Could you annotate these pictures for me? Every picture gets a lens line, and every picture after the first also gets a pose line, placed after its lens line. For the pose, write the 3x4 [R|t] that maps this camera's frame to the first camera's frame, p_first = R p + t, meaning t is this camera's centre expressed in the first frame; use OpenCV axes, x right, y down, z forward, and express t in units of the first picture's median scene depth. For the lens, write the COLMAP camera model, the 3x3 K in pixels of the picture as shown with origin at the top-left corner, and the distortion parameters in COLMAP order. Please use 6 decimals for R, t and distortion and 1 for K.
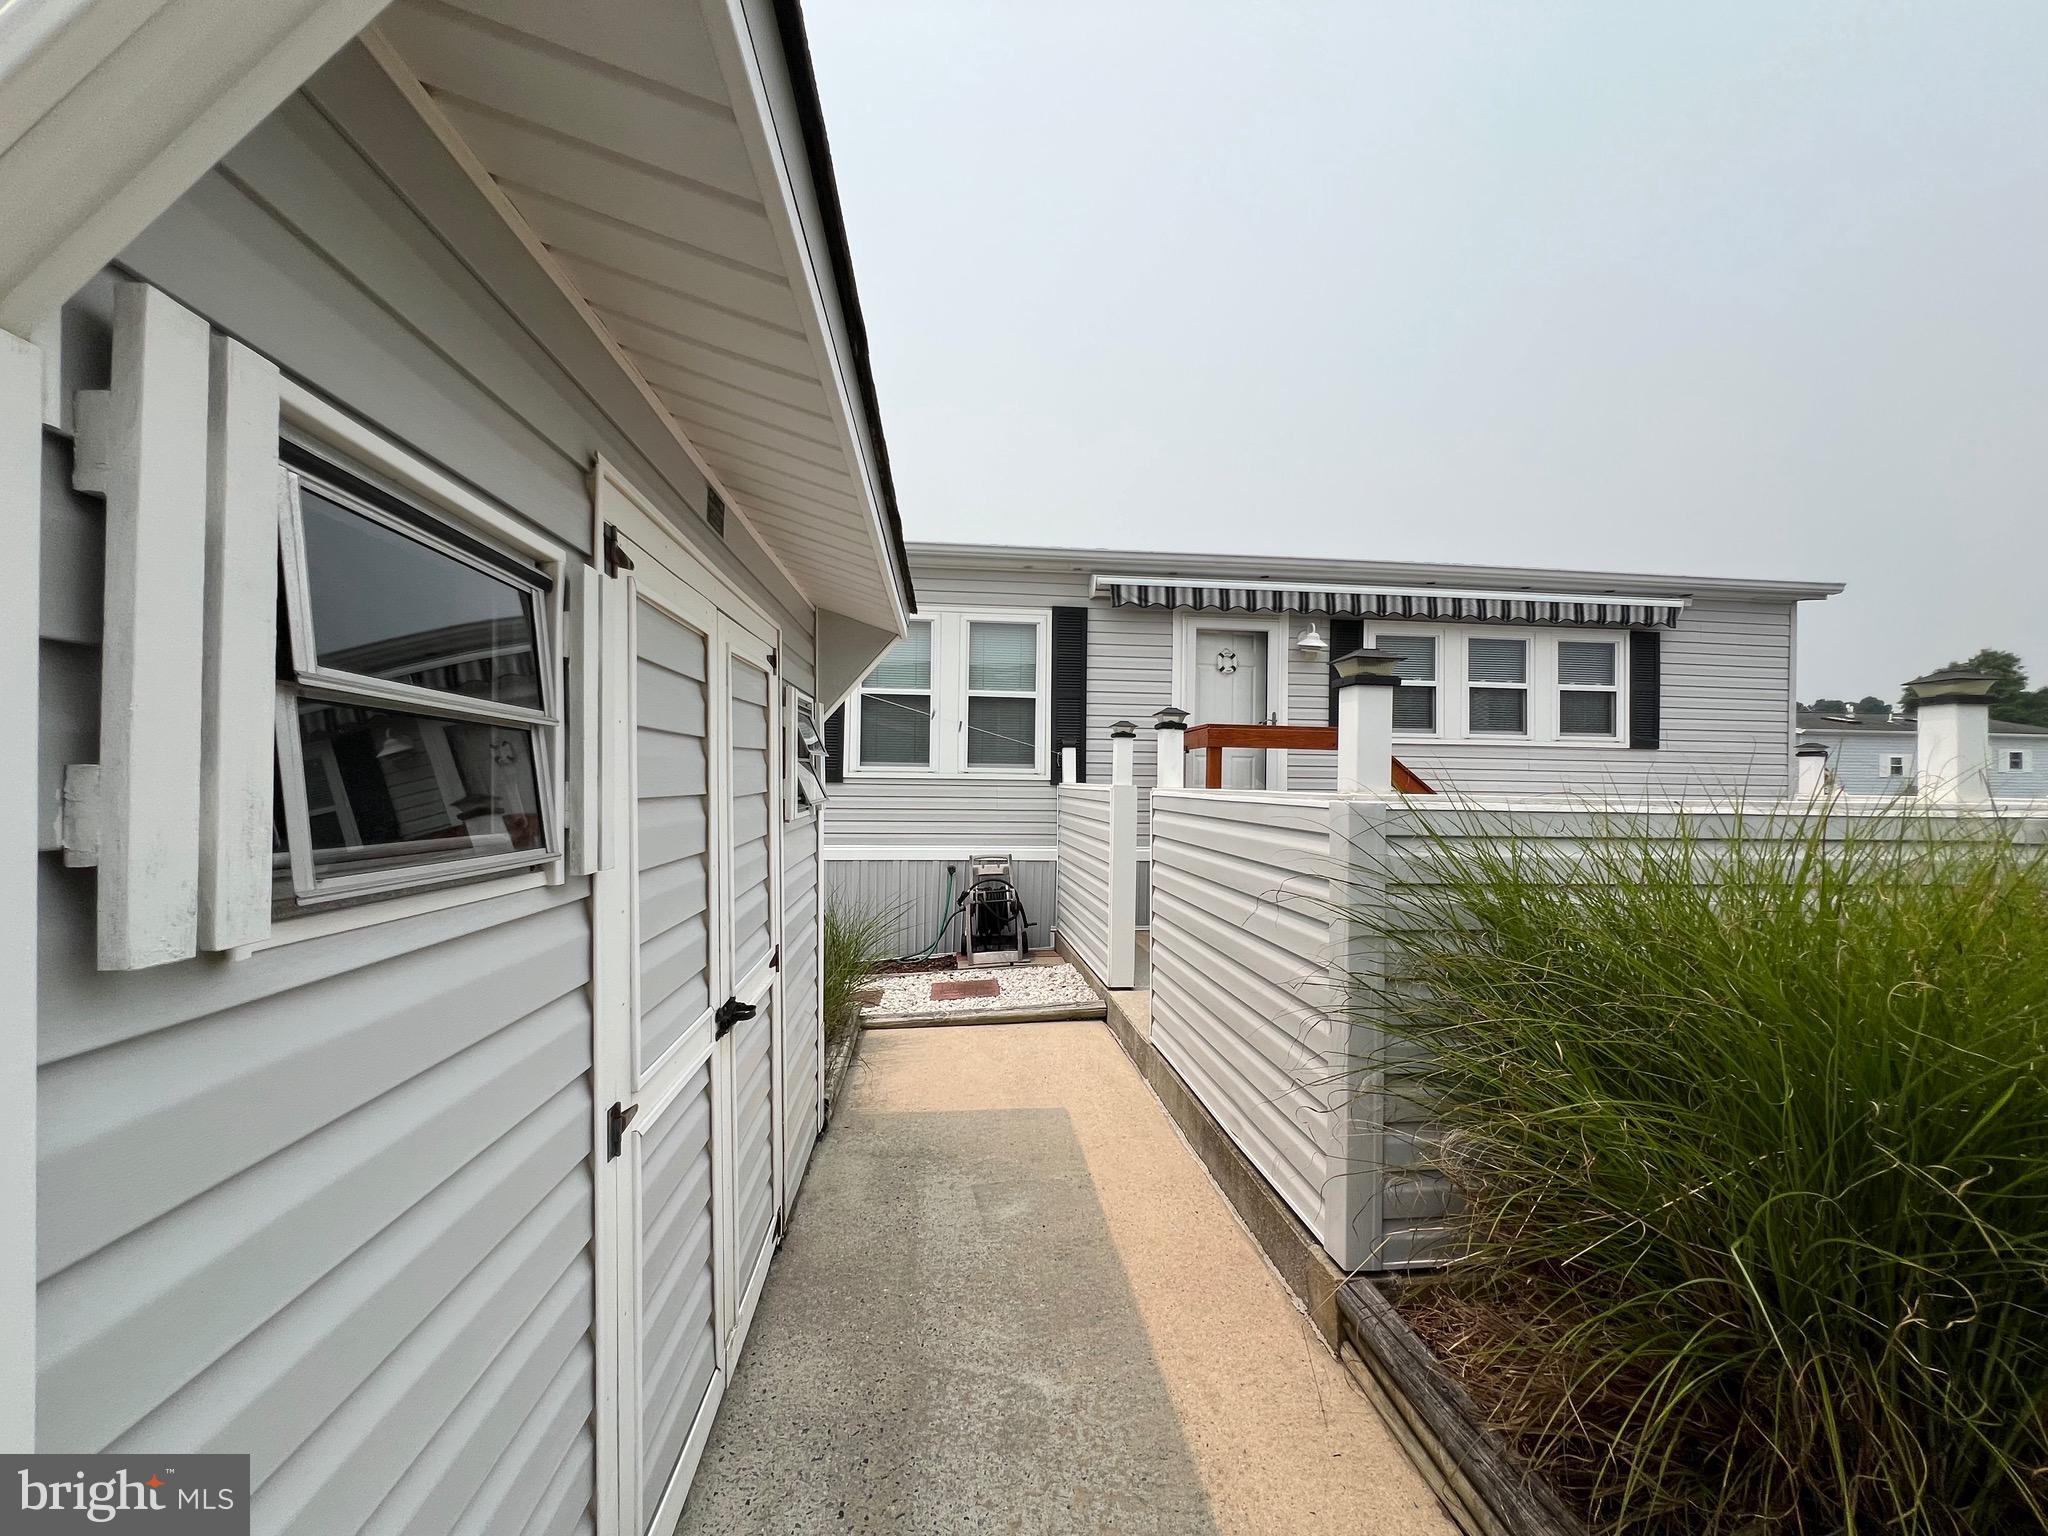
lens RADIAL K [[822.9, 0, 1018.3], [0, 822.9, 769.6], [0, 0, 1]] dist [-0.001110, 0.000003]
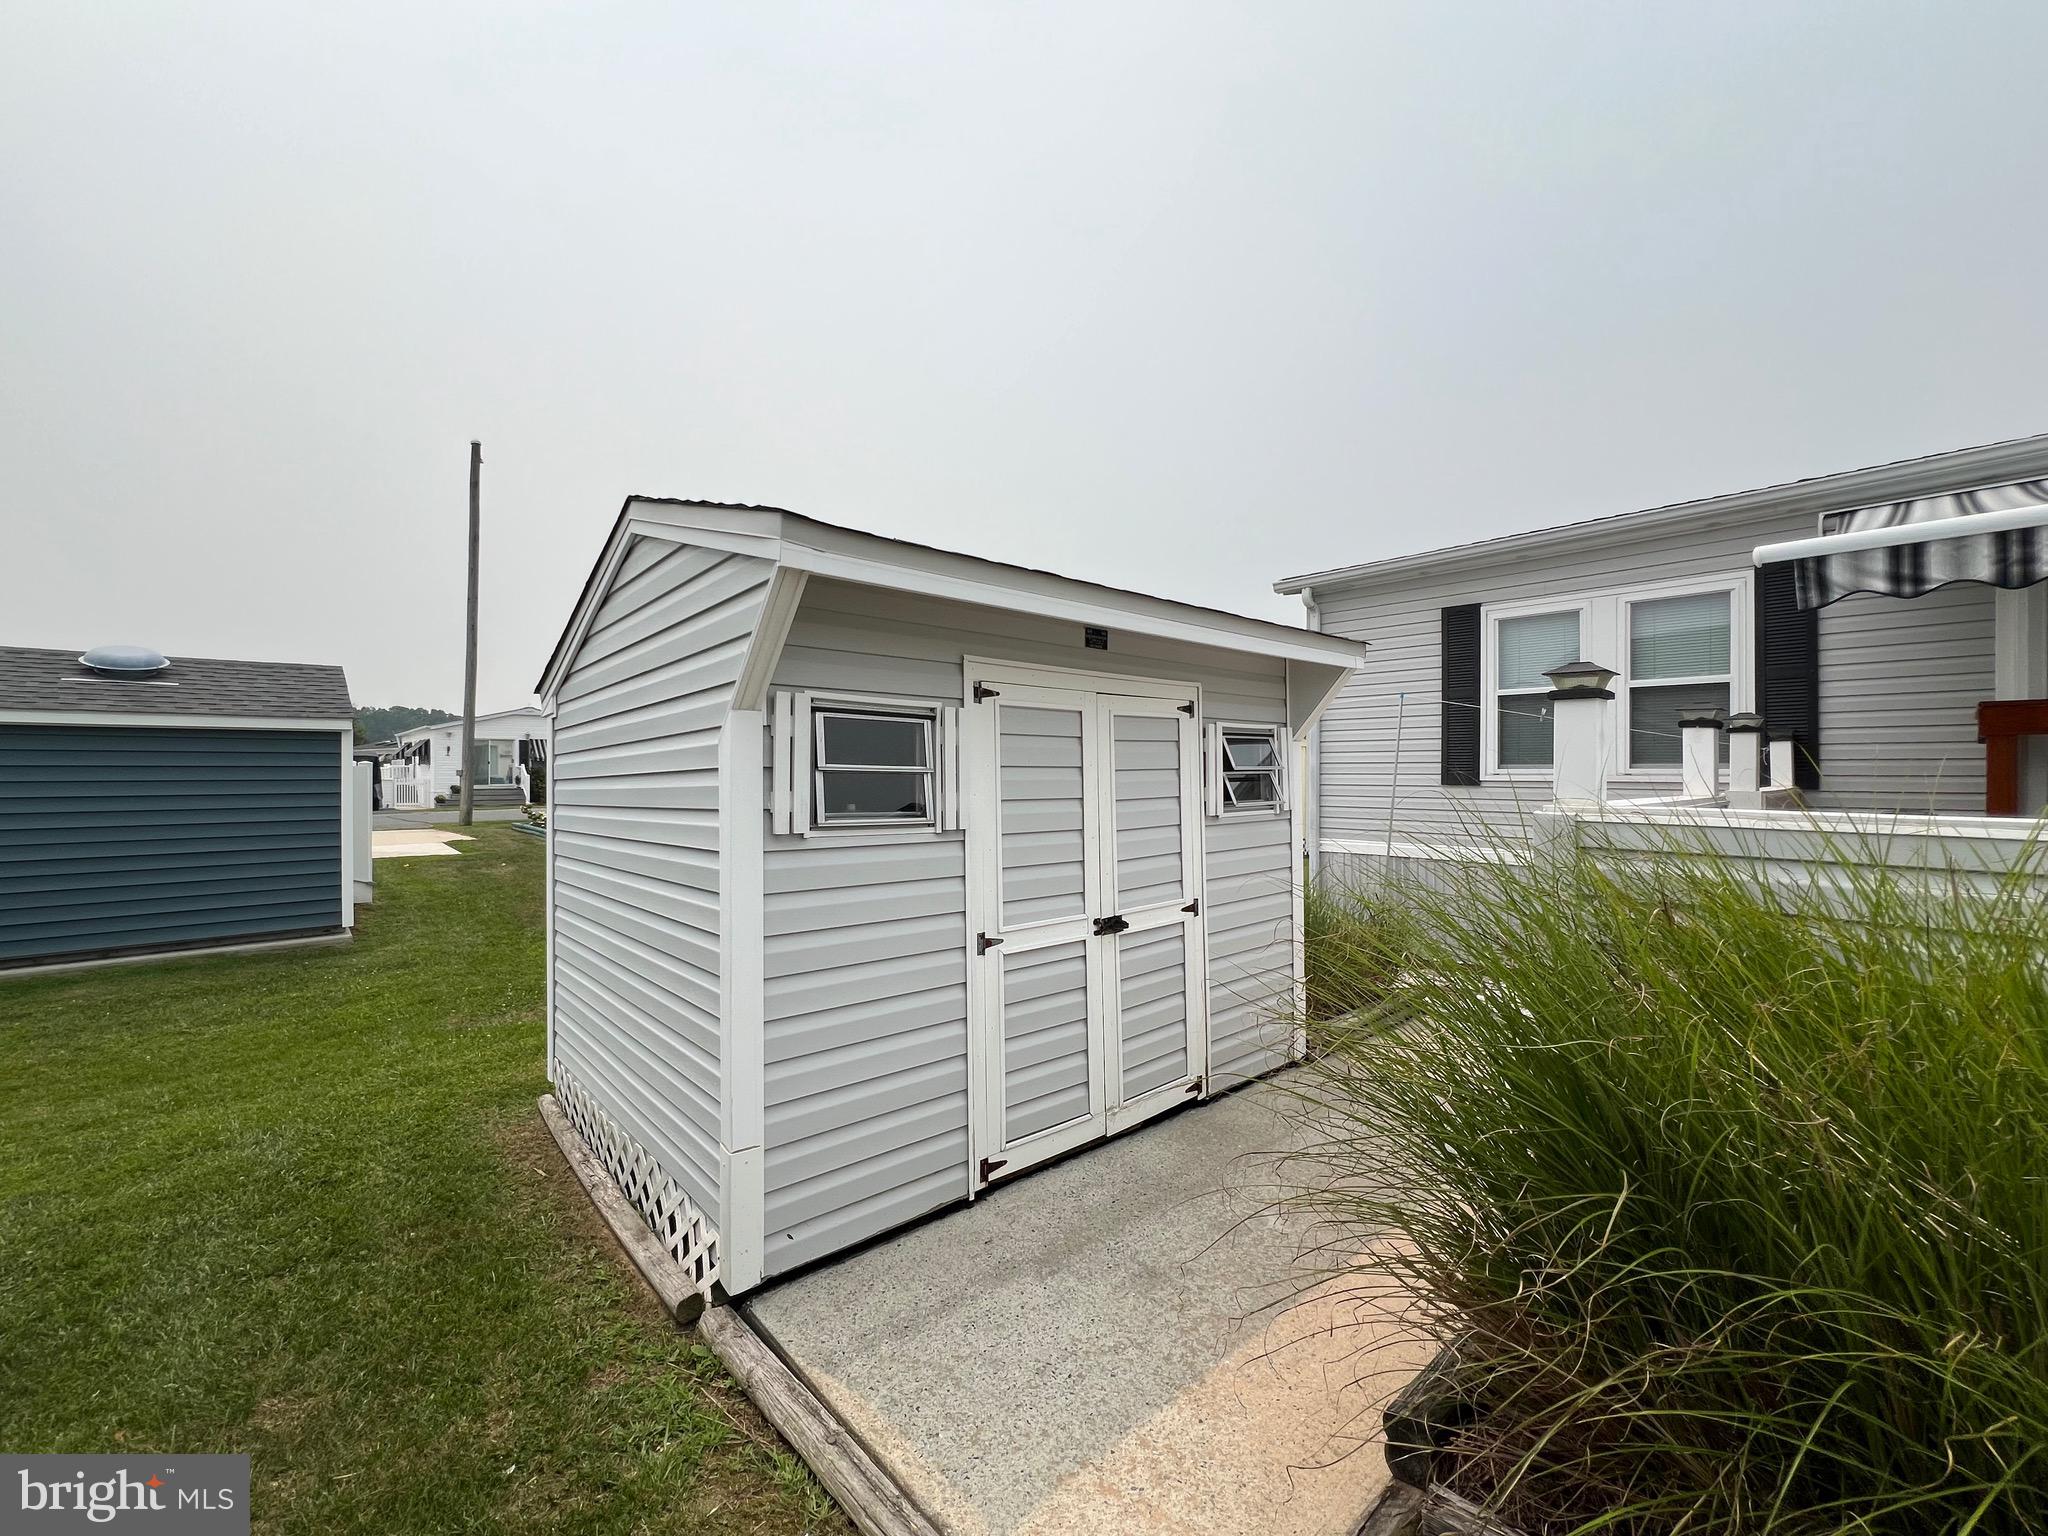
lens RADIAL K [[822.9, 0, 1018.3], [0, 822.9, 769.6], [0, 0, 1]] dist [-0.001110, 0.000003]
pose [[0.580896, -0.016316, -0.813814, 1.043322], [0.016623, 0.999828, -0.008180, -0.020569], [0.813808, -0.008776, 0.581067, -0.178466]]
